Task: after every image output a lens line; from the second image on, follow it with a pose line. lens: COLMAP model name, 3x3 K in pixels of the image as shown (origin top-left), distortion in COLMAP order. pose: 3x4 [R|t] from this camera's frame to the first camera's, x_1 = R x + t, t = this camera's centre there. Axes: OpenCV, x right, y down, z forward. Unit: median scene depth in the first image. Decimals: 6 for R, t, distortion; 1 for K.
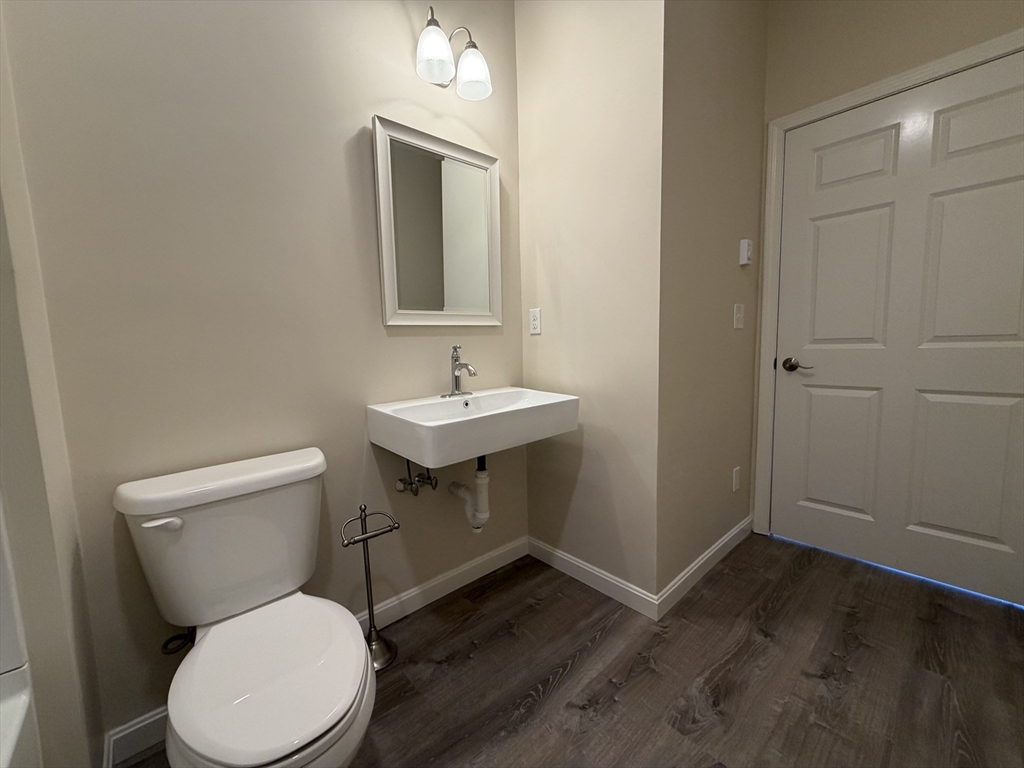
lens RADIAL K [[407.2, 0, 503.0], [0, 407.2, 392.2], [0, 0, 1]] dist [-0.000986, 0.000828]
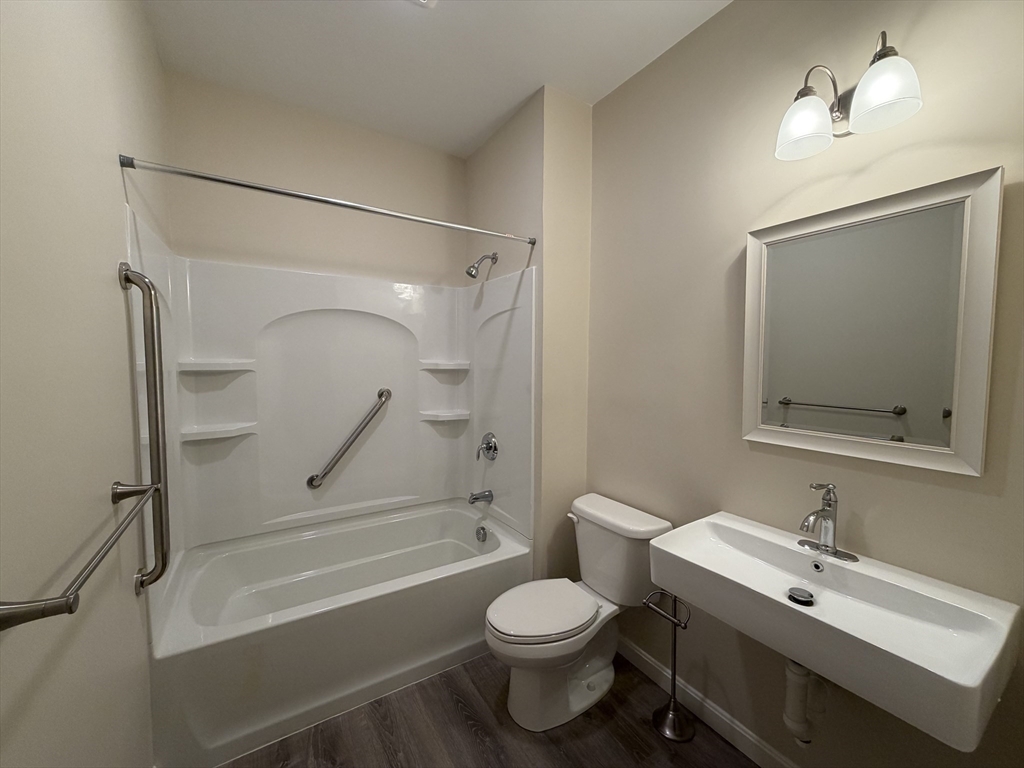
lens RADIAL K [[407.2, 0, 508.7], [0, 407.2, 384.3], [0, 0, 1]] dist [-0.000986, 0.000828]
pose [[-0.169955, 0.095637, -0.980800, 0.784097], [-0.107998, 0.987477, 0.115002, -0.362296], [0.979516, 0.125470, -0.157498, 0.623449]]
